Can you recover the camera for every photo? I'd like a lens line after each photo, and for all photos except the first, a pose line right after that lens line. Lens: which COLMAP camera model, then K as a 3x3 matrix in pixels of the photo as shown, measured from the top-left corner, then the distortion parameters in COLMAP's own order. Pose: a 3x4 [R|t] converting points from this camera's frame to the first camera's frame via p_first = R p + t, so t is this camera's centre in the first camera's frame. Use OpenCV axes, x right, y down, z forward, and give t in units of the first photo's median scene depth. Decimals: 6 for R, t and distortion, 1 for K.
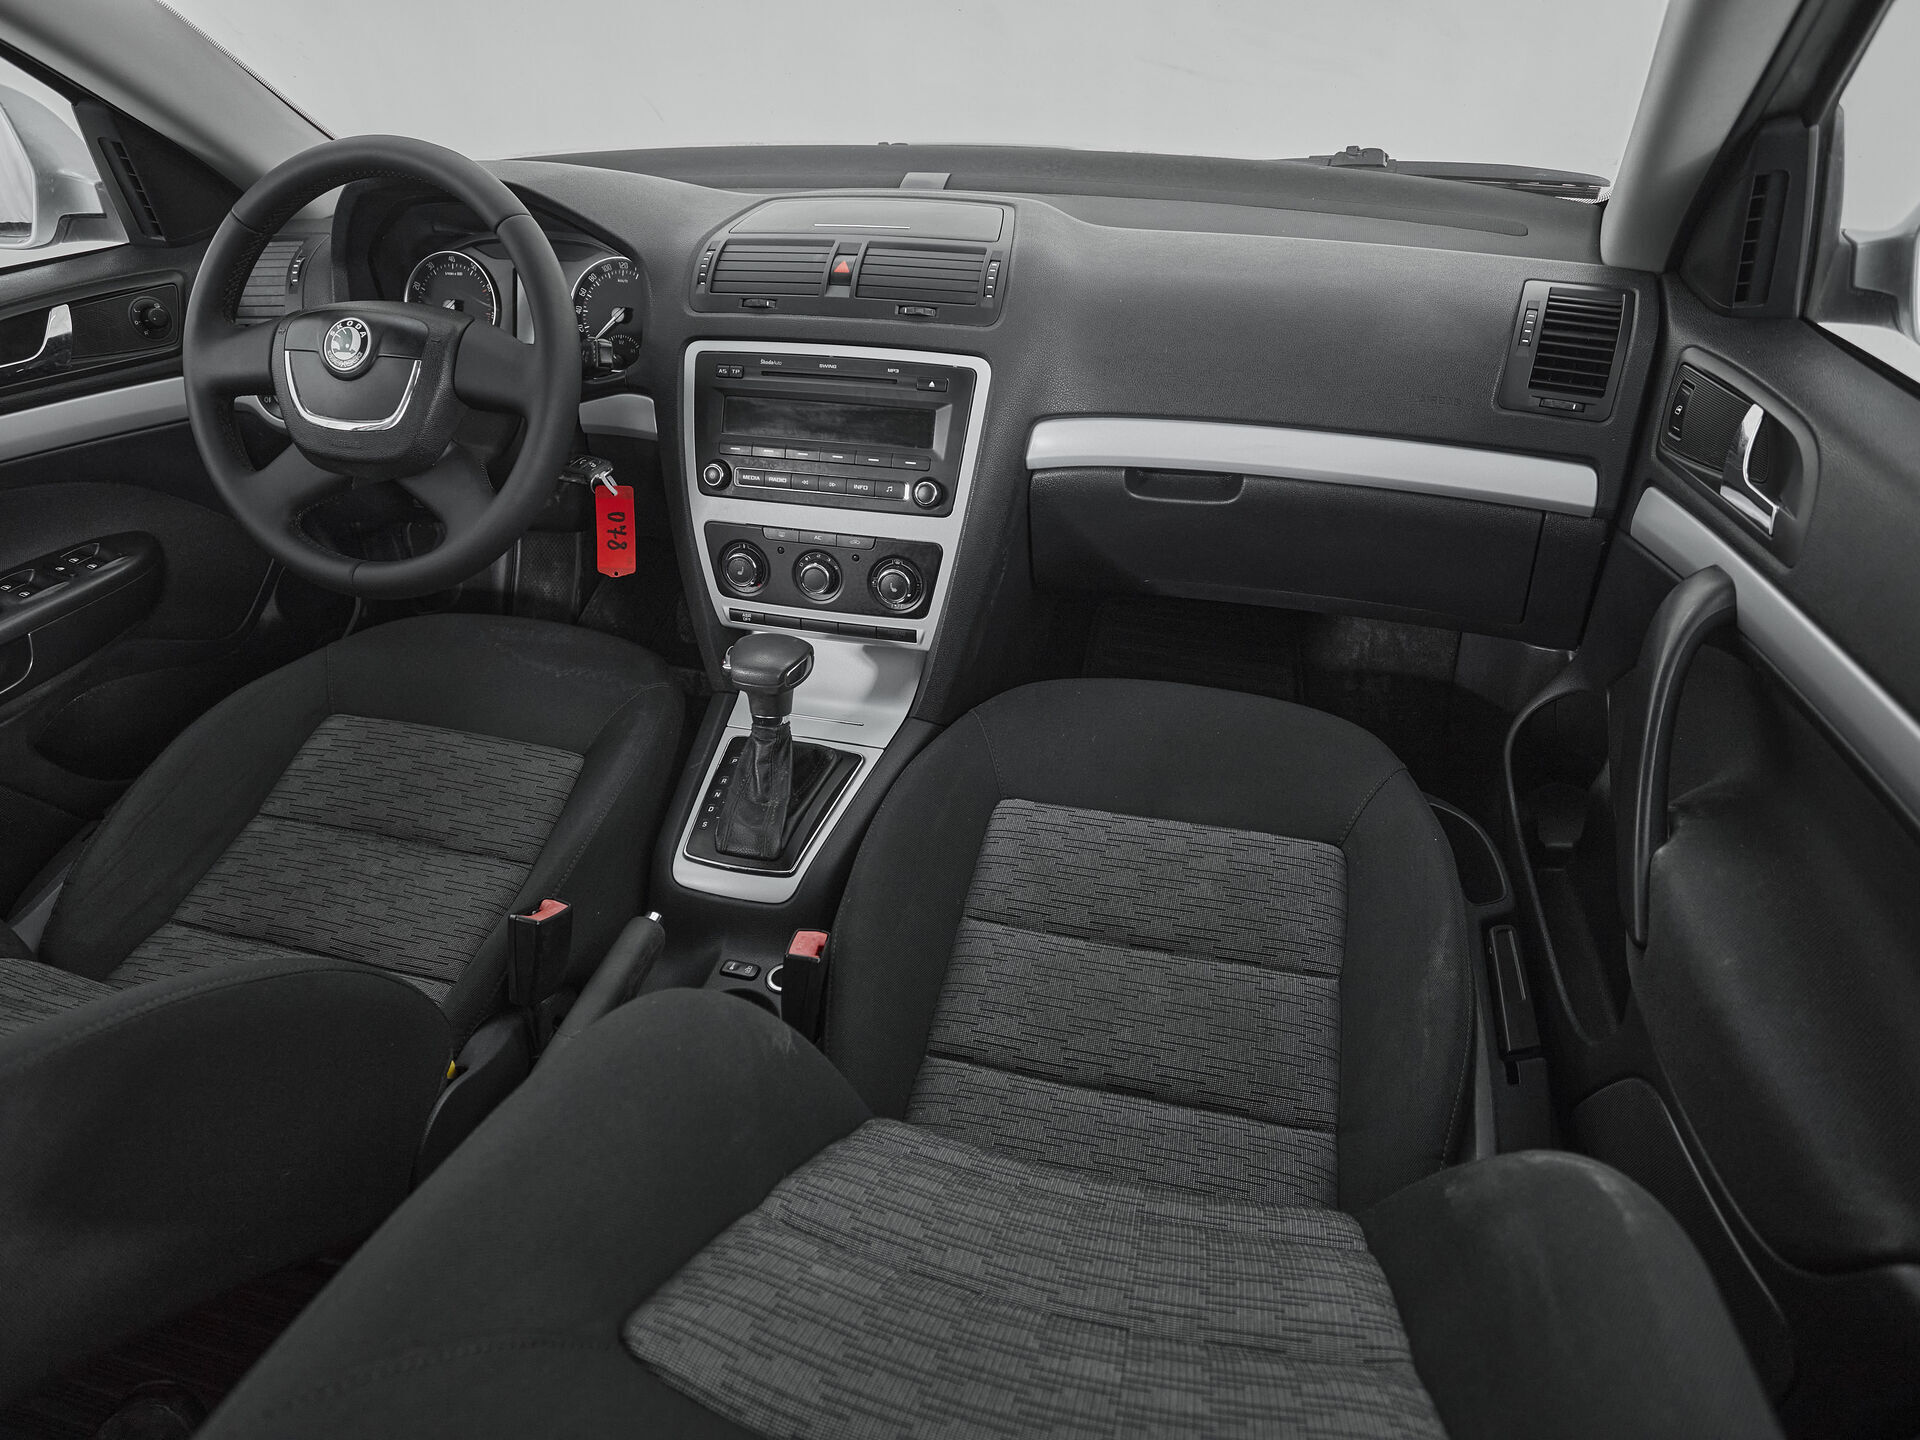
lens RADIAL K [[1191.7, 0, 960.0], [0, 1191.7, 720.0], [0, 0, 1]] dist [-0.081920, 0.047913]
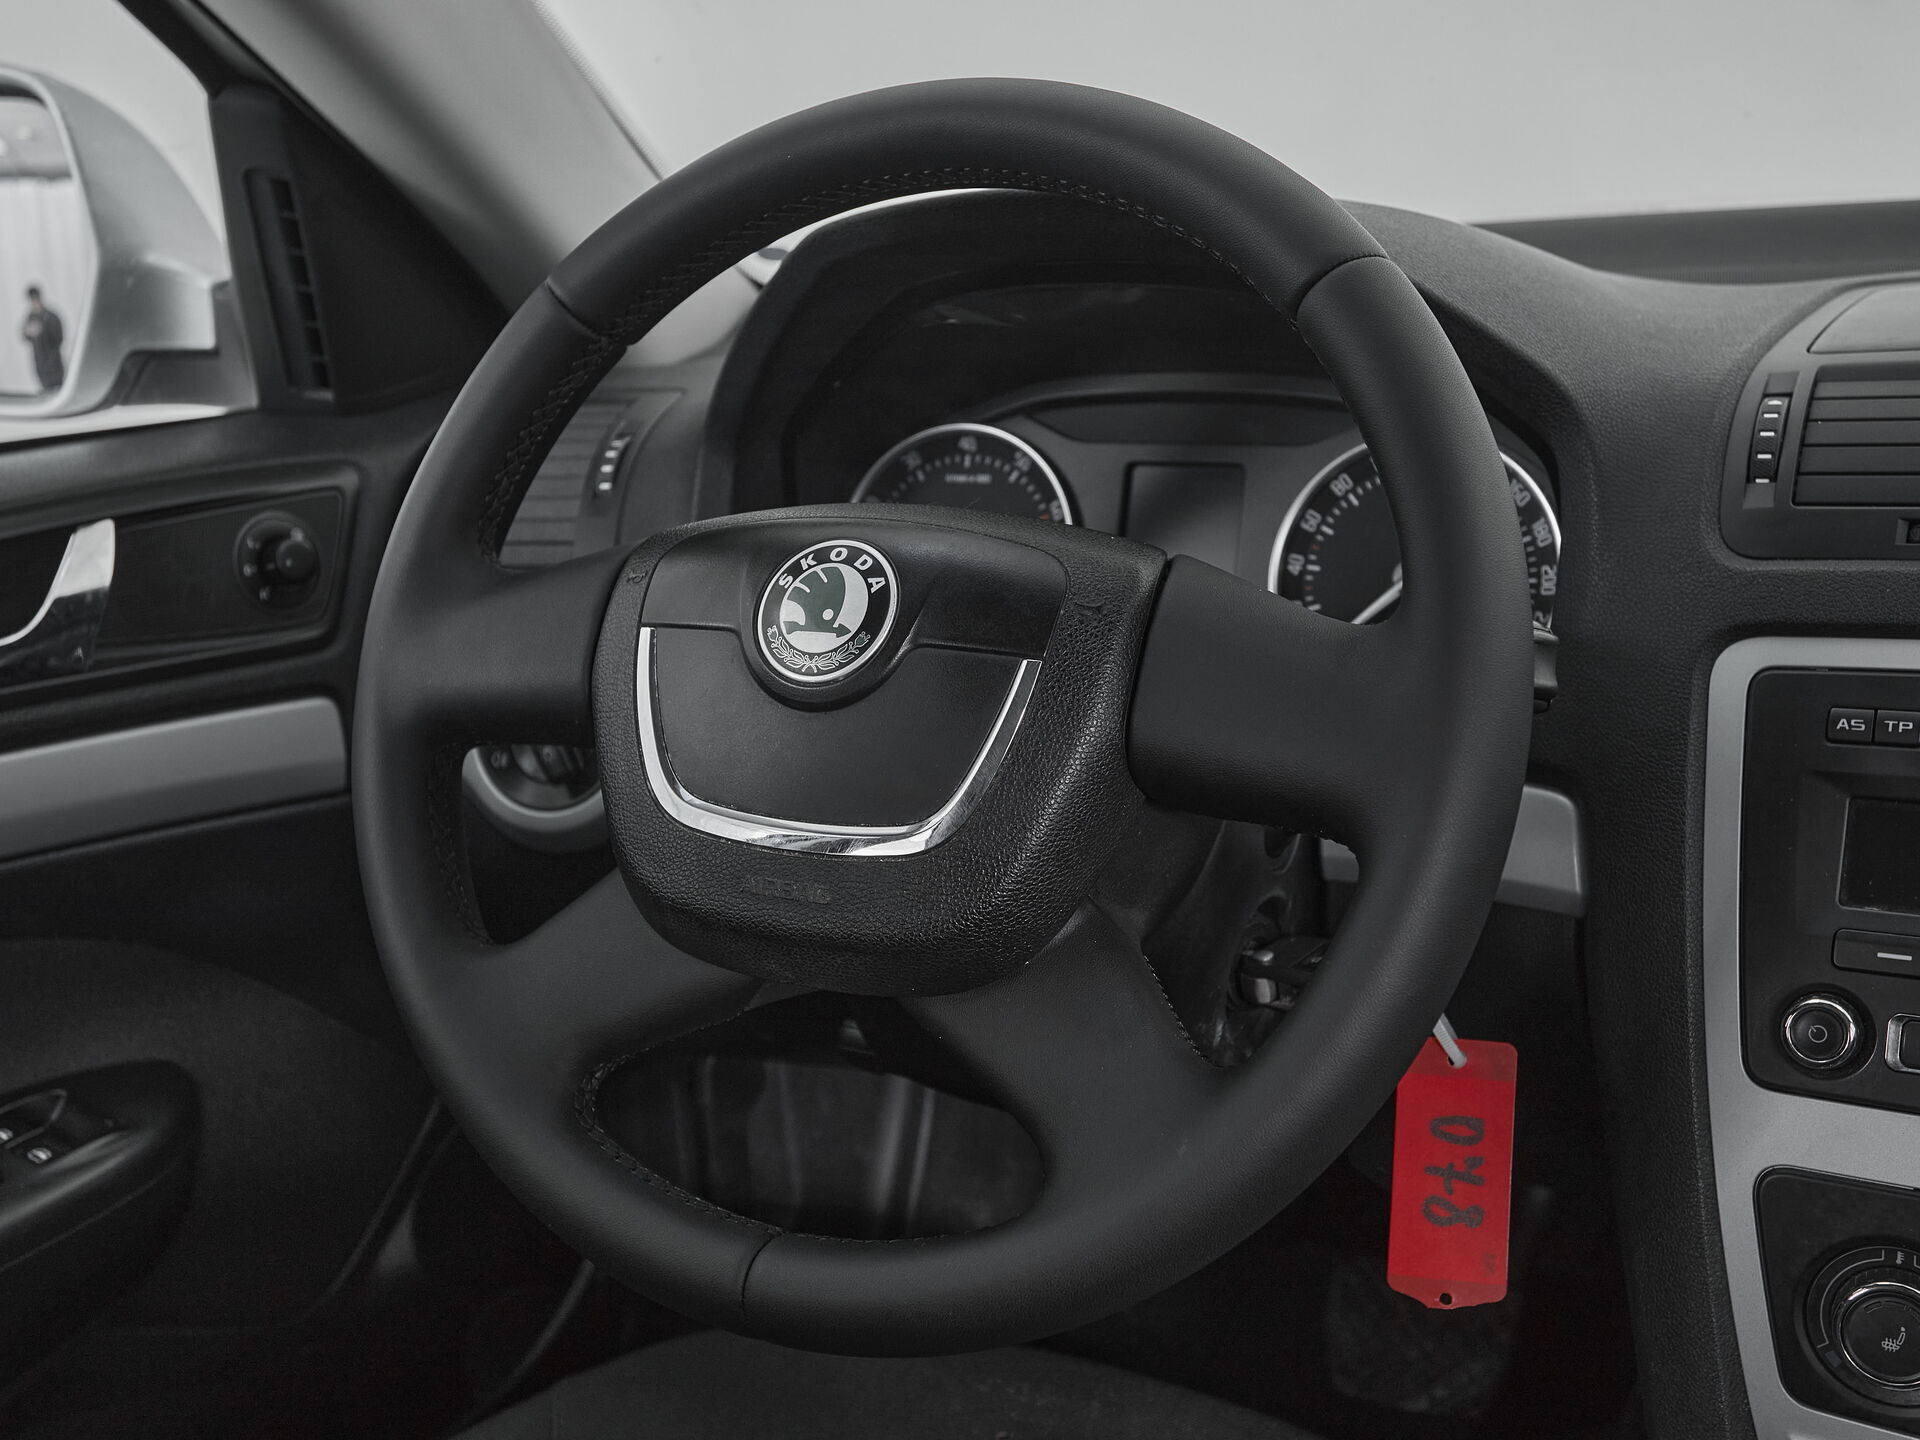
lens RADIAL K [[2081.9, 0, 924.4], [0, 2081.9, 757.1], [0, 0, 1]] dist [-0.019547, 0.025682]
pose [[0.971468, 0.023078, -0.236044, -0.317408], [-0.088622, 0.958484, -0.271025, -0.103974], [0.219990, 0.284211, 0.933182, 0.395803]]
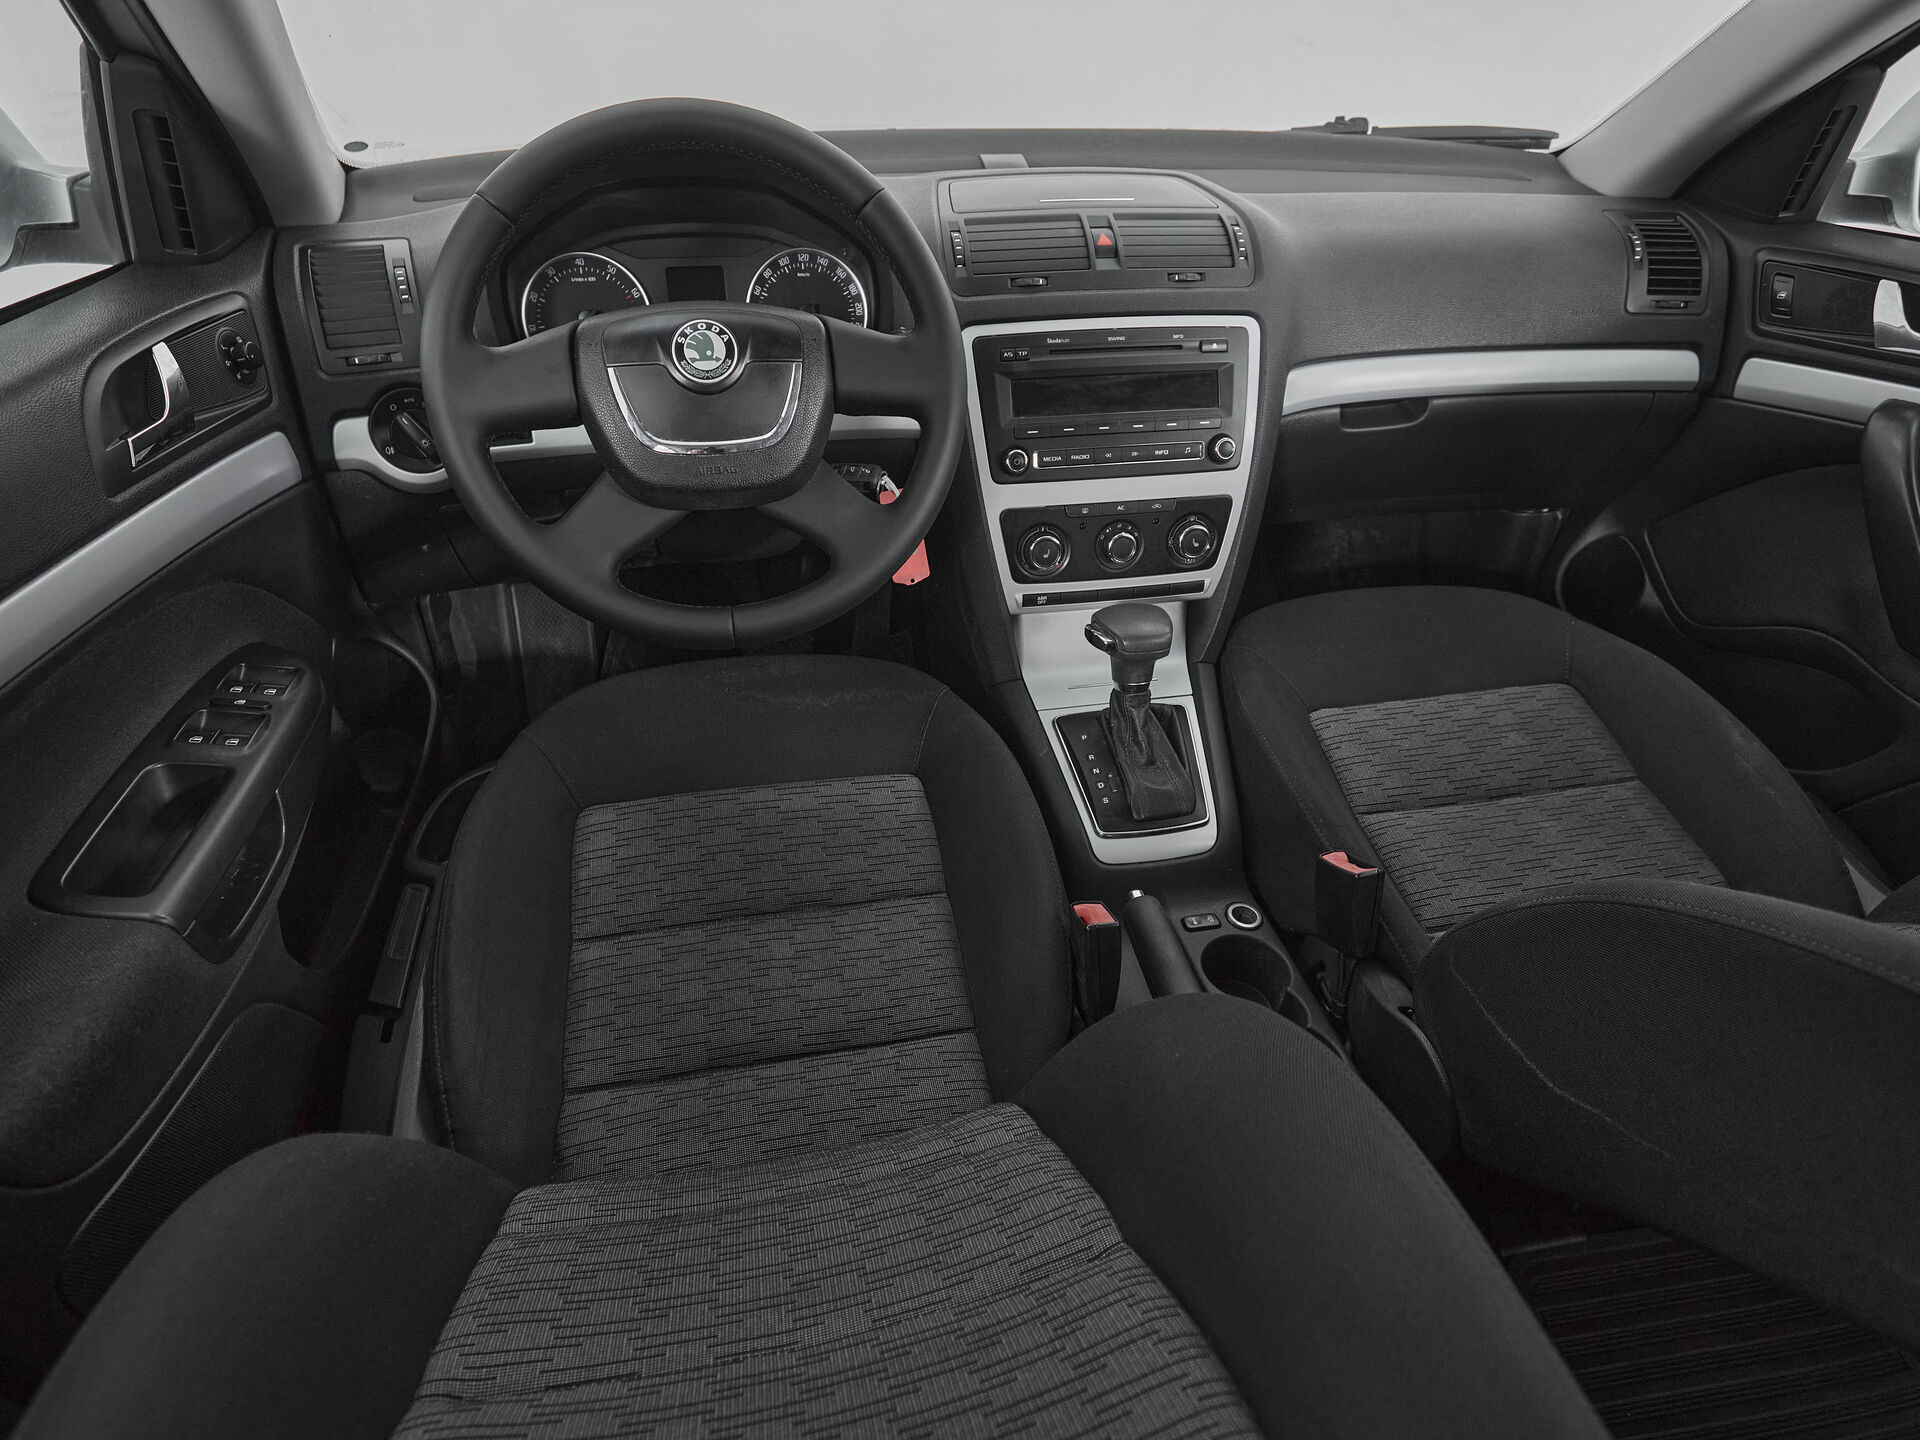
lens RADIAL K [[1084.4, 0, 951.3], [0, 1084.4, 720.0], [0, 0, 1]] dist [0.000302, -0.001339]
pose [[0.894319, -0.227796, 0.385101, -0.663445], [0.220699, 0.973293, 0.063196, -0.065899], [-0.389212, 0.028474, 0.920708, 0.191807]]
